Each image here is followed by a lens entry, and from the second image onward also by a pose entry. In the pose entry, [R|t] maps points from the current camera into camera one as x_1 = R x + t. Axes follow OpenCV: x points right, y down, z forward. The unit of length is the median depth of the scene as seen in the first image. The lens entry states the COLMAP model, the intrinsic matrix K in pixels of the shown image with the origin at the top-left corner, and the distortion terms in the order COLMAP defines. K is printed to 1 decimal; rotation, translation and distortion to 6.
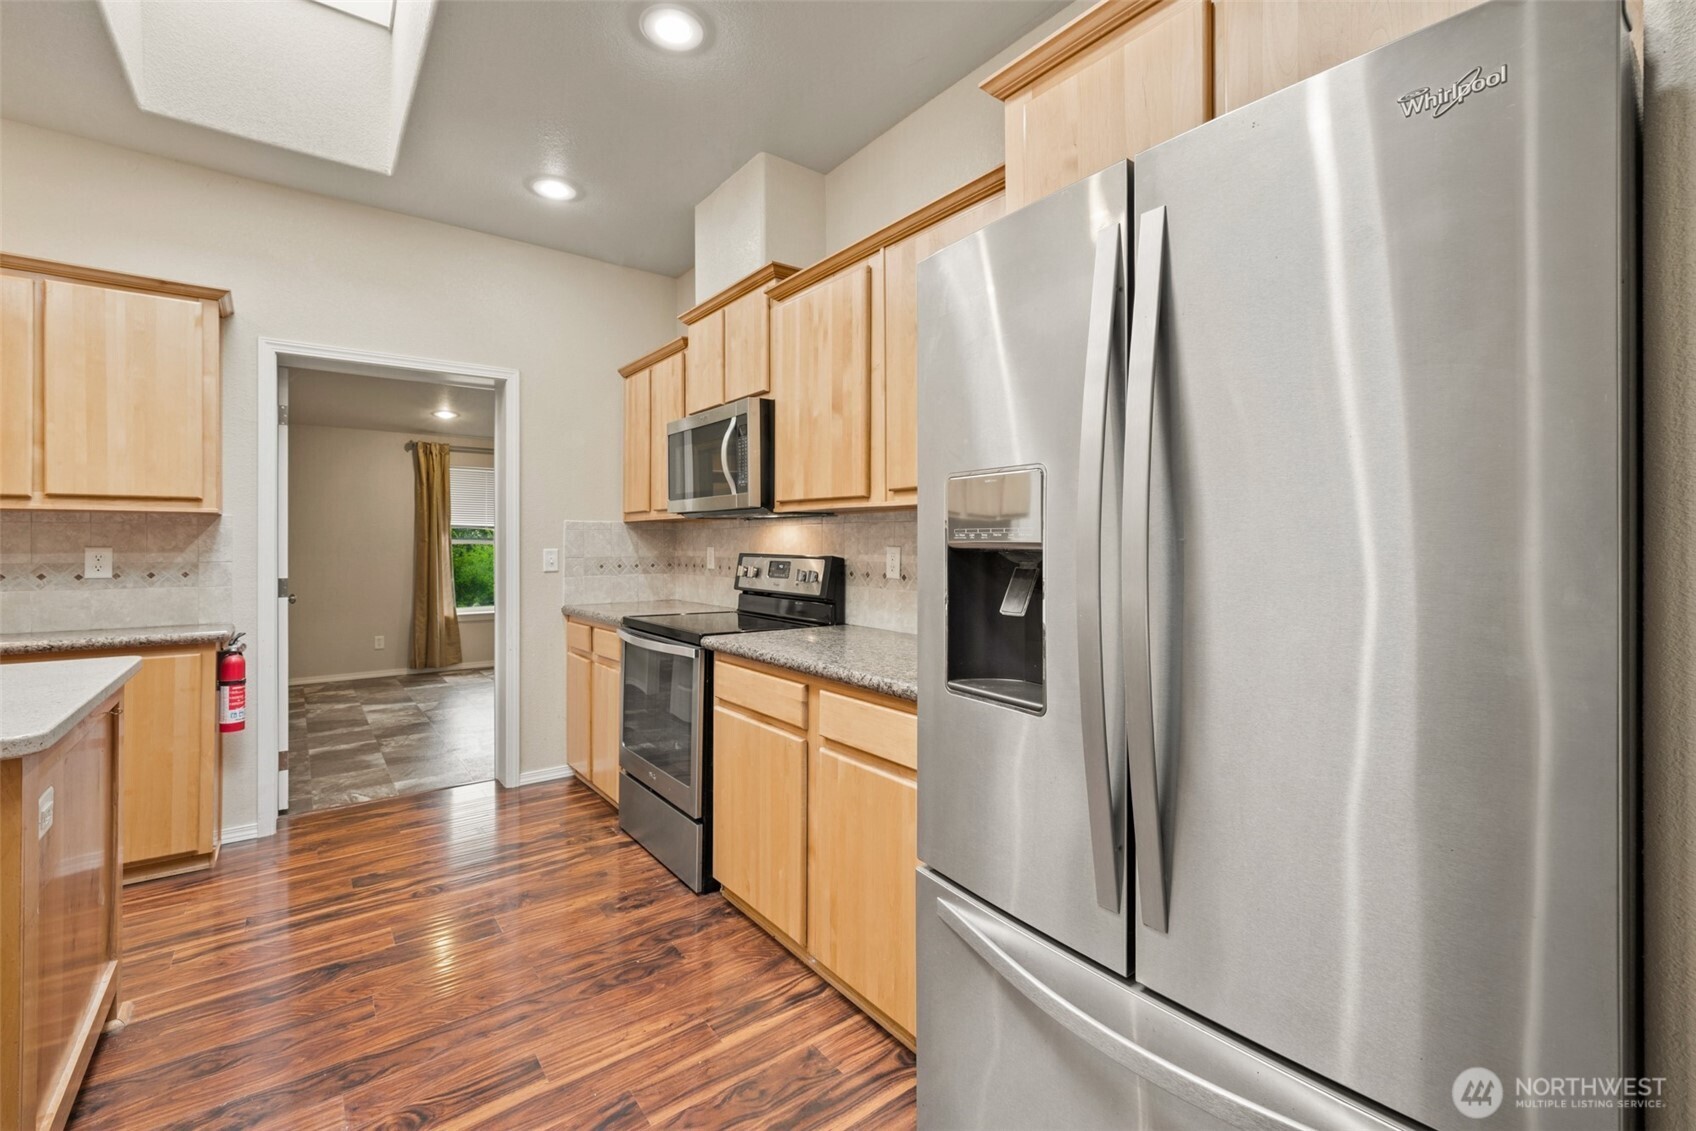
lens RADIAL K [[723.6, 0, 855.4], [0, 723.6, 552.4], [0, 0, 1]] dist [-0.002416, -0.000507]
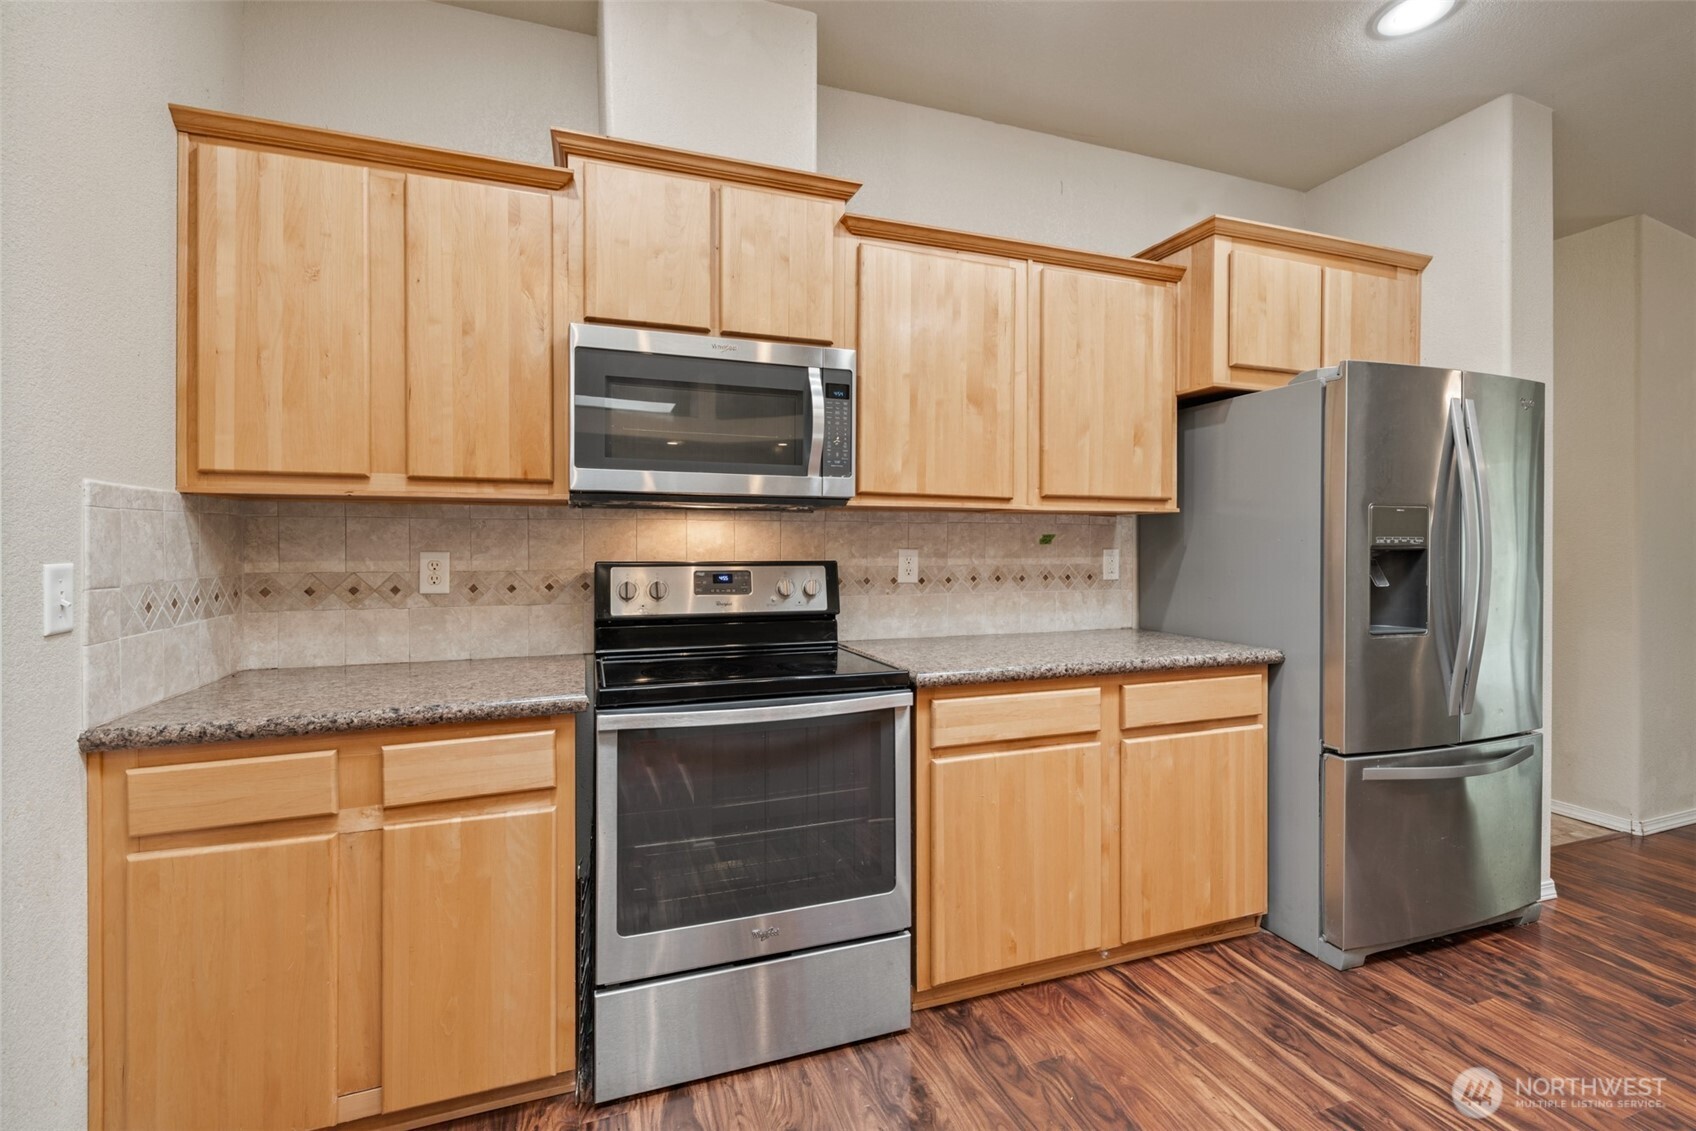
lens RADIAL K [[723.6, 0, 804.3], [0, 723.6, 556.5], [0, 0, 1]] dist [-0.002416, -0.000507]
pose [[0.324154, -0.015005, 0.945885, -0.894814], [0.012215, 0.999857, 0.011676, -0.011055], [-0.945925, 0.007769, 0.324291, 0.827159]]
